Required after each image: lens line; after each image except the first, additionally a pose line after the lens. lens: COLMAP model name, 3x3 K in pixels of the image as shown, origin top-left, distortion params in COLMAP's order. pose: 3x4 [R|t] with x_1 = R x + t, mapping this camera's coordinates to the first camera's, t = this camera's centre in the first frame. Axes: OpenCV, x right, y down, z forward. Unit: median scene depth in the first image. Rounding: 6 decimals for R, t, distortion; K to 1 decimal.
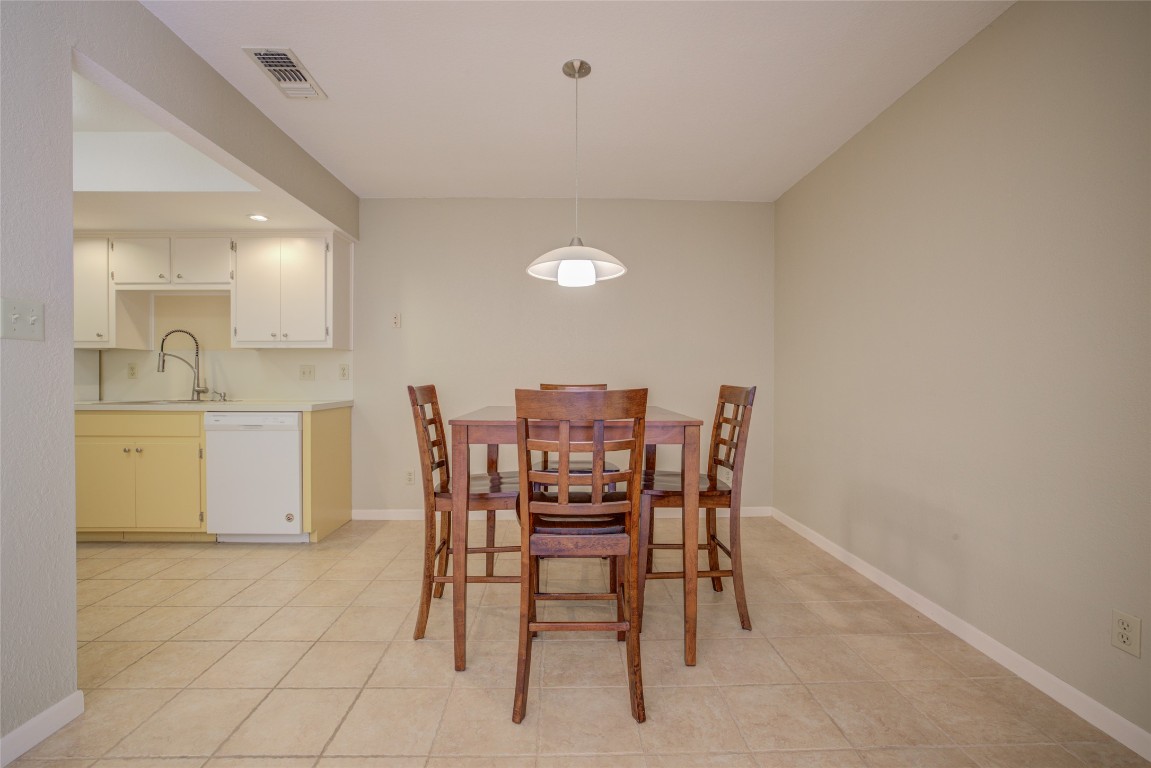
lens RADIAL K [[491.1, 0, 574.8], [0, 491.1, 386.6], [0, 0, 1]] dist [-0.036190, 0.007847]
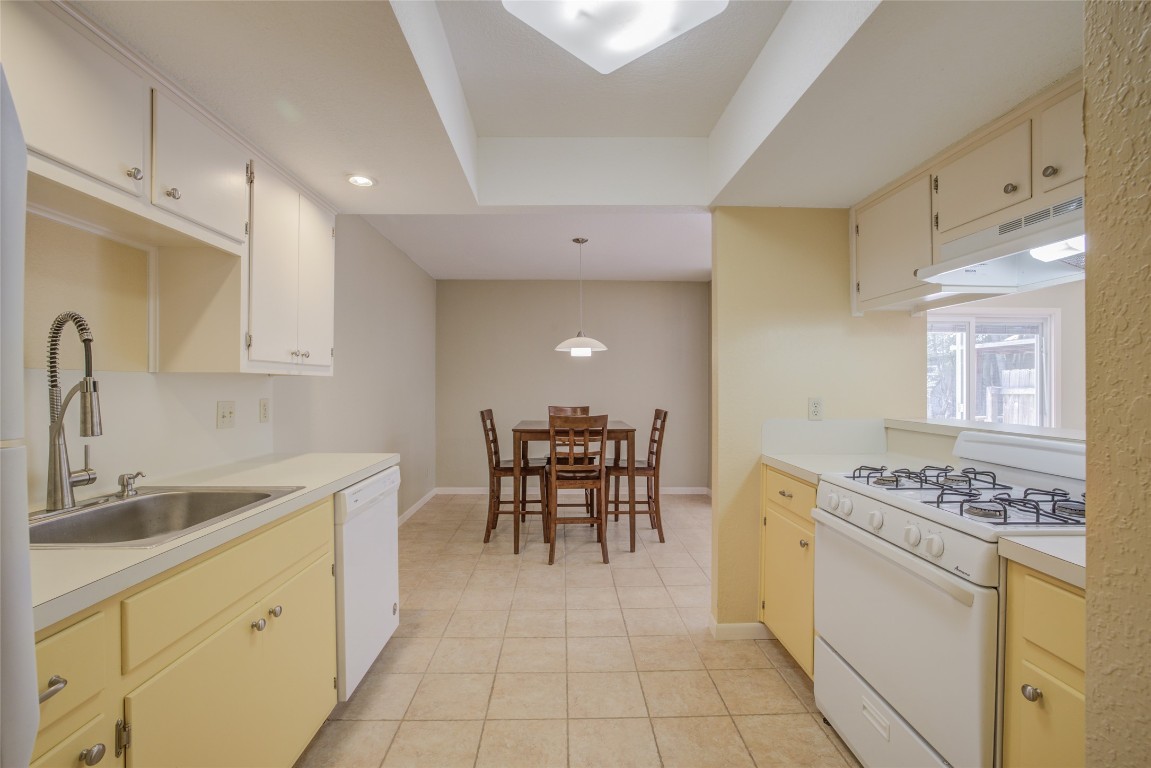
lens RADIAL K [[491.1, 0, 572.8], [0, 491.1, 388.0], [0, 0, 1]] dist [-0.036190, 0.007847]
pose [[0.999828, -0.000838, -0.018526, 0.025415], [0.000463, 0.999795, -0.020224, -0.029429], [0.018539, 0.020212, 0.999624, -0.516037]]
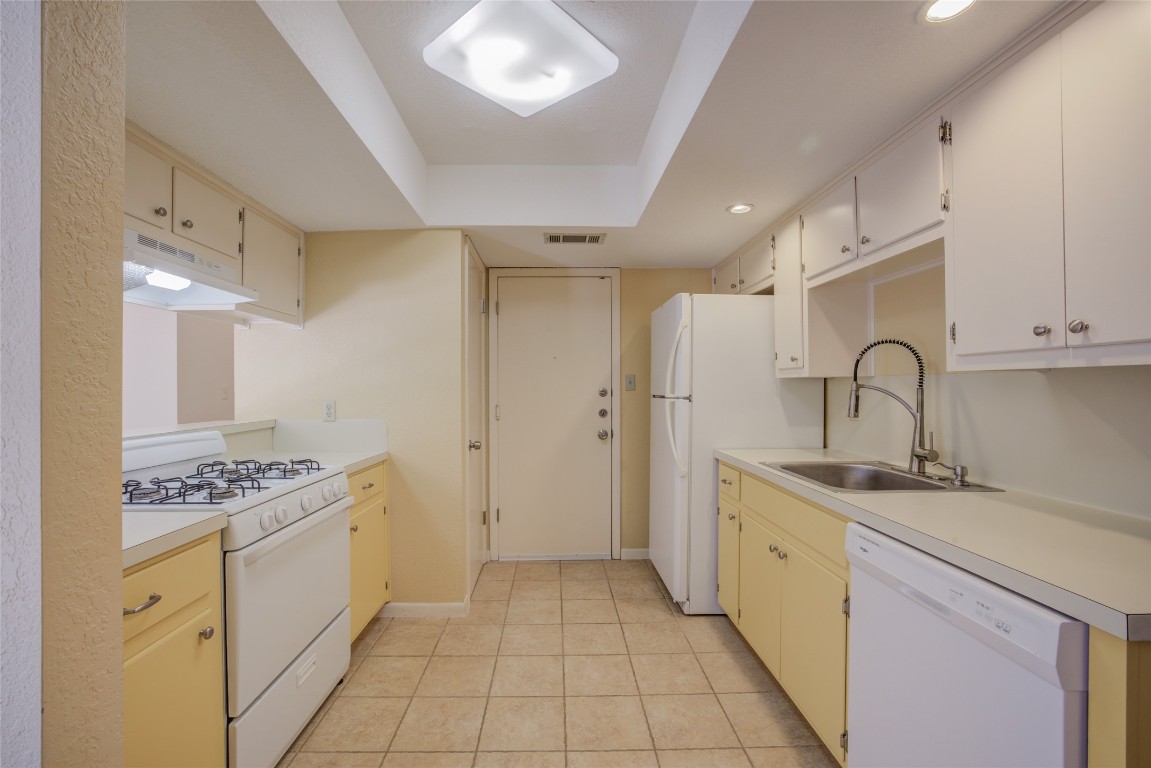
lens RADIAL K [[491.1, 0, 572.7], [0, 491.1, 384.3], [0, 0, 1]] dist [-0.036190, 0.007847]
pose [[-0.022125, -0.002790, -0.999751, -0.279692], [-0.010702, 0.999939, -0.002554, -0.064775], [0.999698, 0.010643, -0.022154, 0.681061]]
